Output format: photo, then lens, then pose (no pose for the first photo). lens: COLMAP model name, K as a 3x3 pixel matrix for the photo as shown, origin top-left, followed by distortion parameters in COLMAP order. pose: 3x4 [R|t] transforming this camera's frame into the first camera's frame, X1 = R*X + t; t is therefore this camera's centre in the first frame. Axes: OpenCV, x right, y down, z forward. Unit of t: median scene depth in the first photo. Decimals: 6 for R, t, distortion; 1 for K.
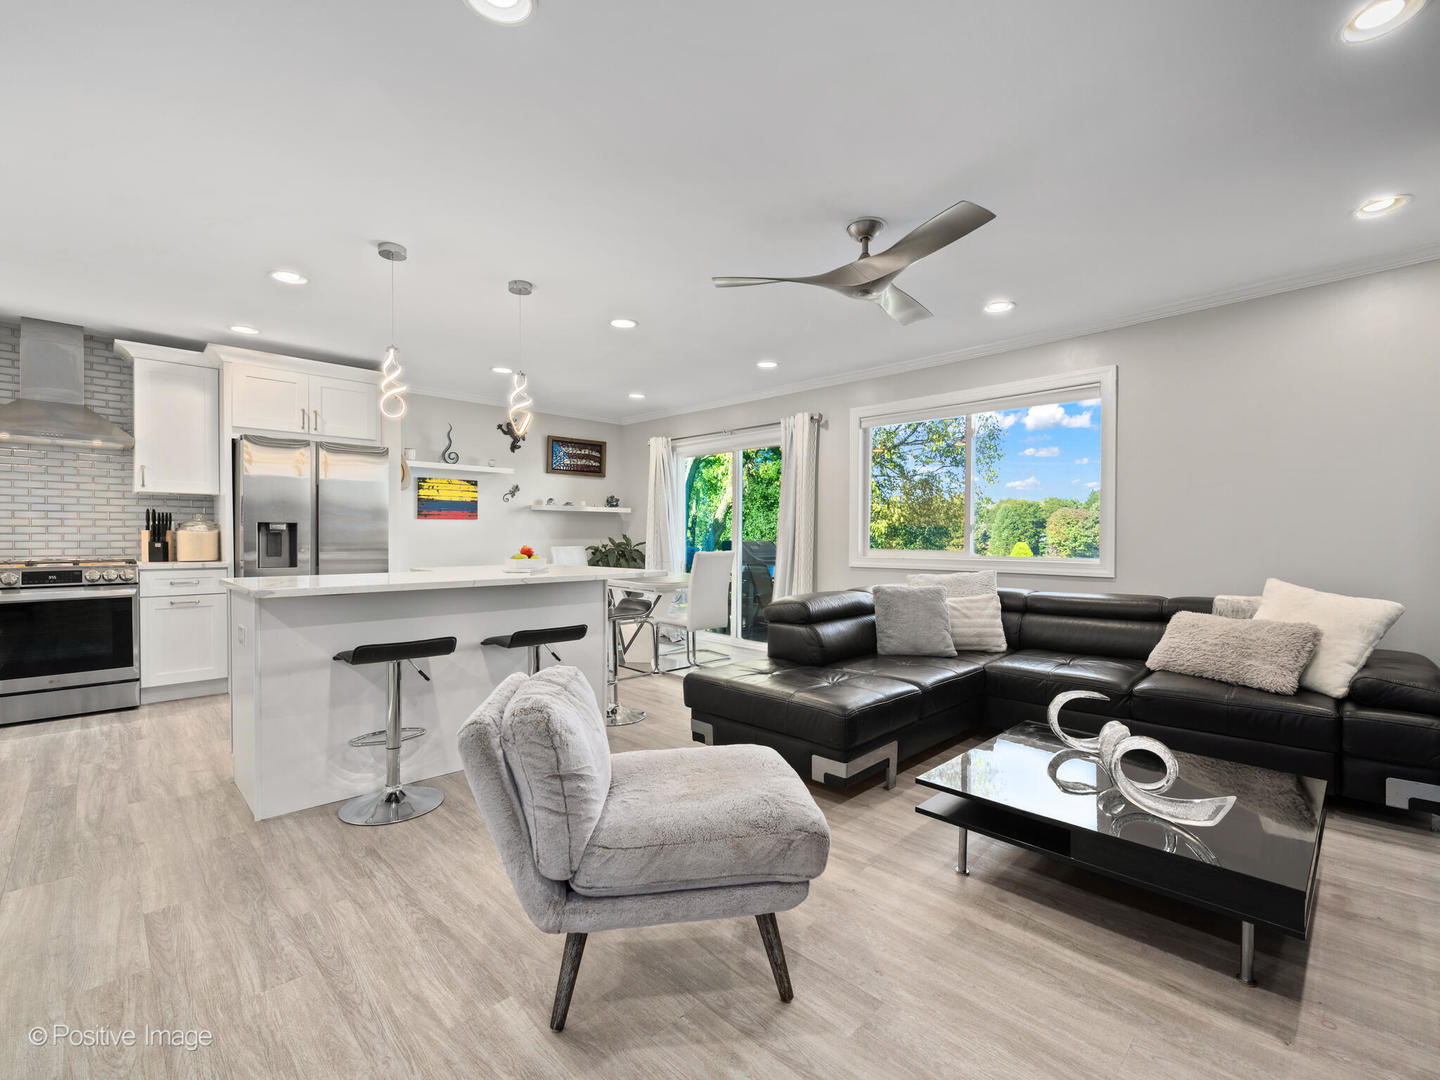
lens RADIAL K [[641.3, 0, 718.1], [0, 641.3, 546.0], [0, 0, 1]] dist [-0.003502, -0.000632]
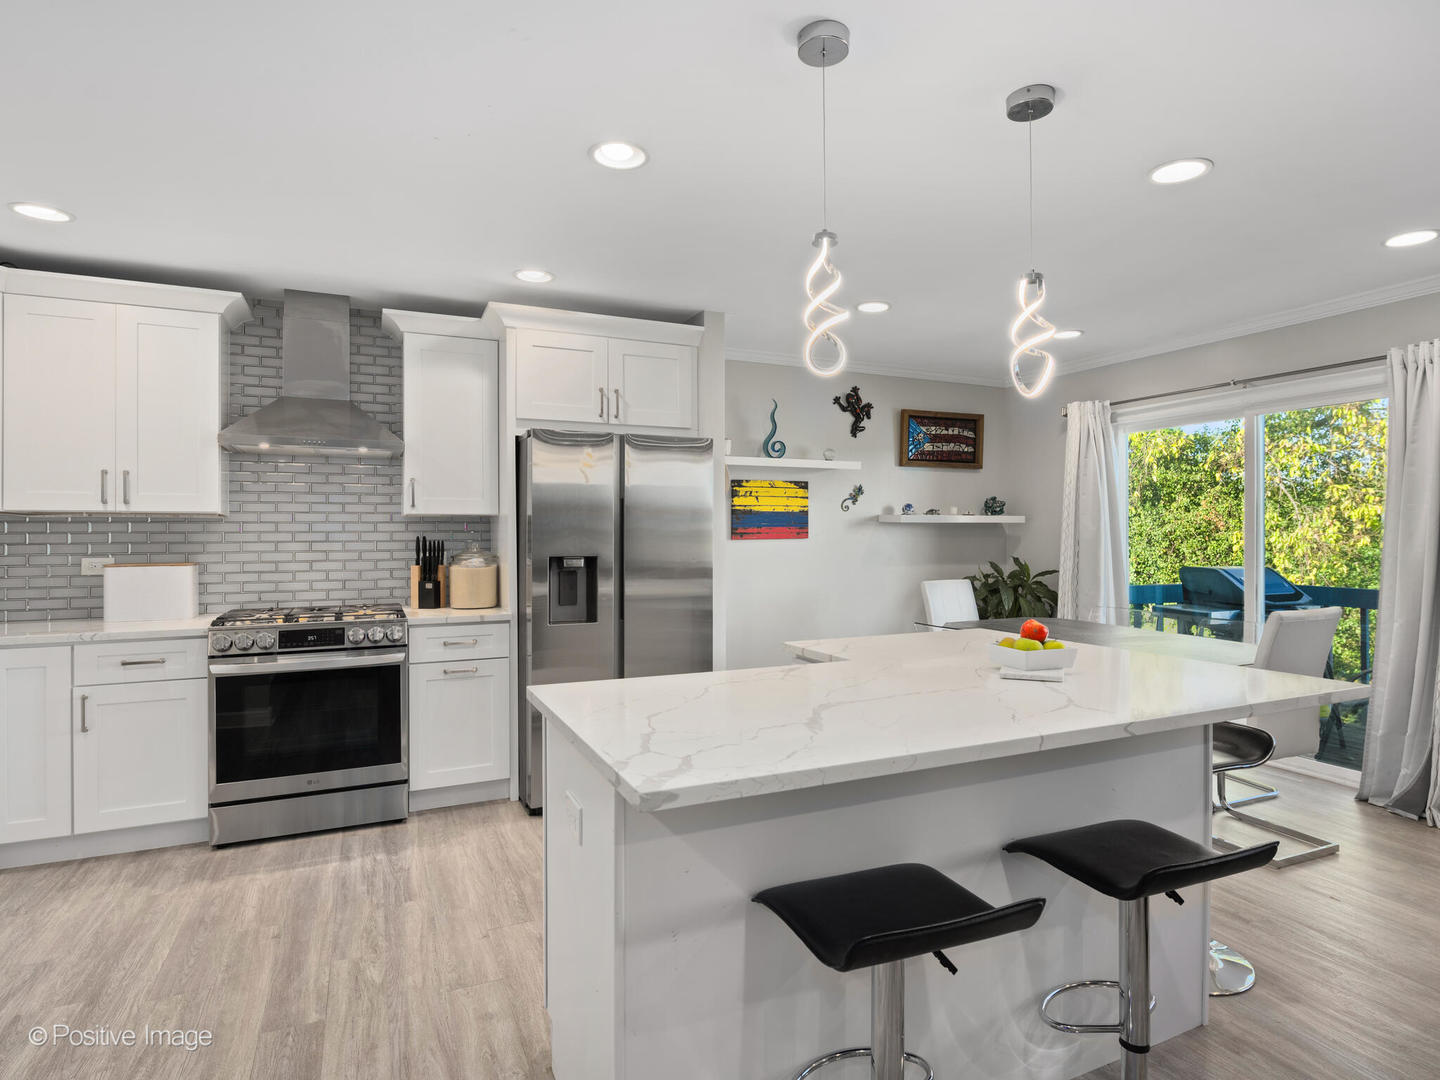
lens RADIAL K [[764.1, 0, 715.9], [0, 764.1, 534.7], [0, 0, 1]] dist [0.005539, 0.000748]
pose [[0.939991, -0.004416, -0.341171, -0.266490], [0.000028, 0.999917, -0.012866, -0.048724], [0.341200, 0.012084, 0.939913, 0.286437]]
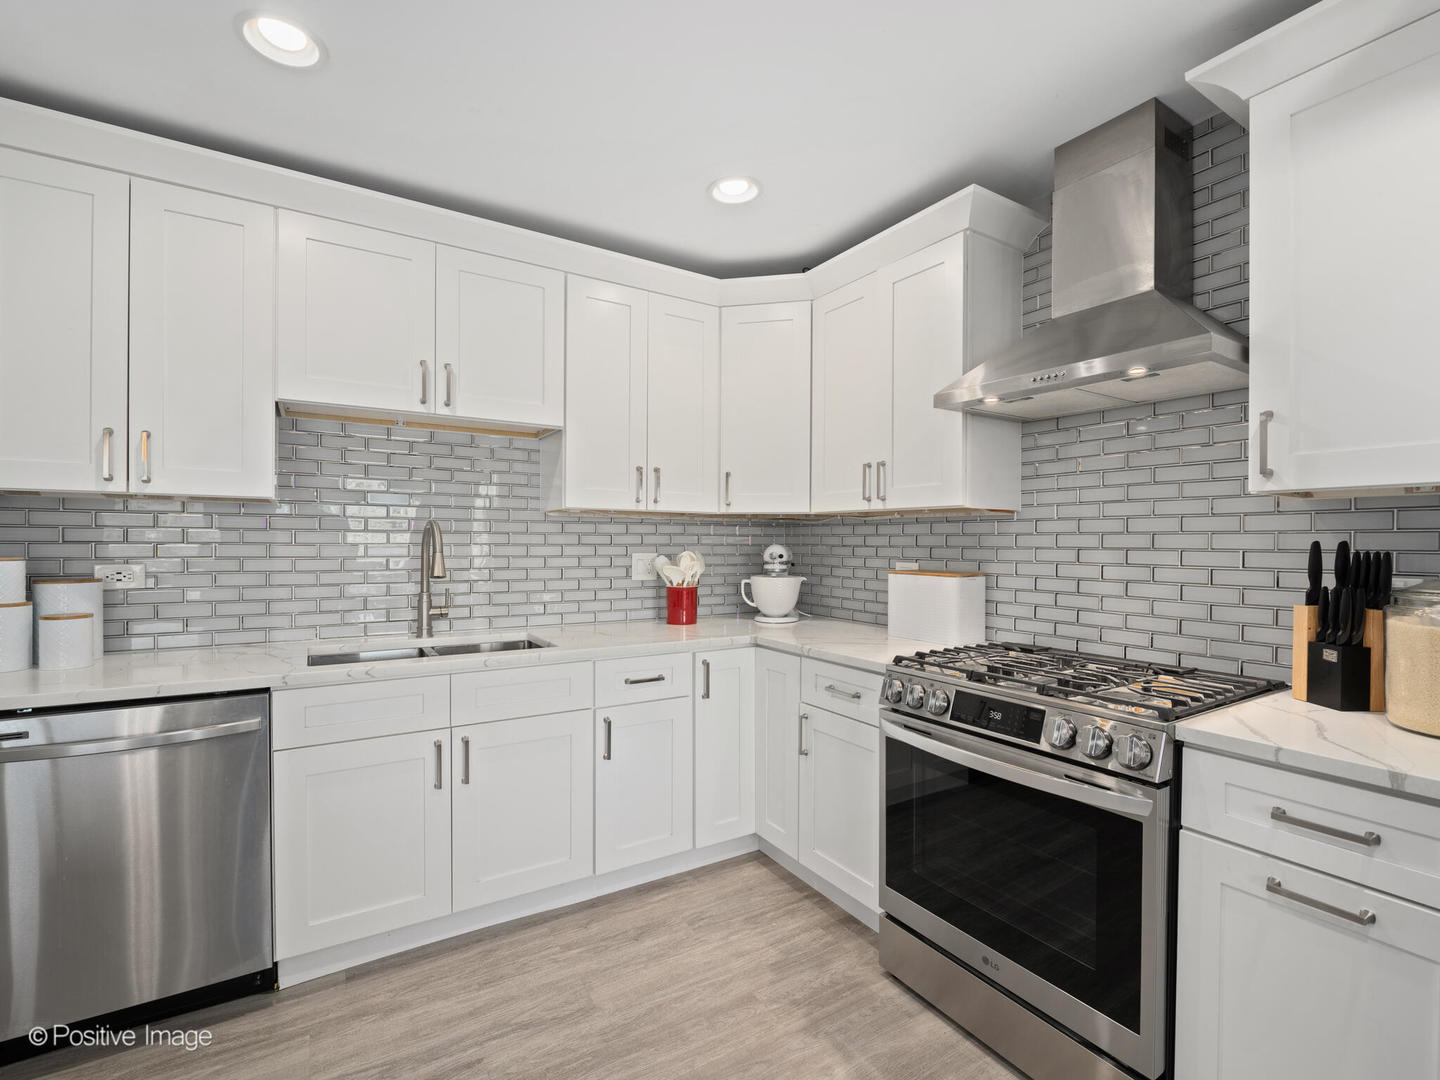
lens RADIAL K [[656.8, 0, 721.3], [0, 656.8, 547.9], [0, 0, 1]] dist [-0.018041, -0.000204]
pose [[-0.207172, 0.006377, -0.978284, -0.499855], [-0.020975, 0.999720, 0.010959, -0.051858], [0.978080, 0.022790, -0.206981, 0.771125]]
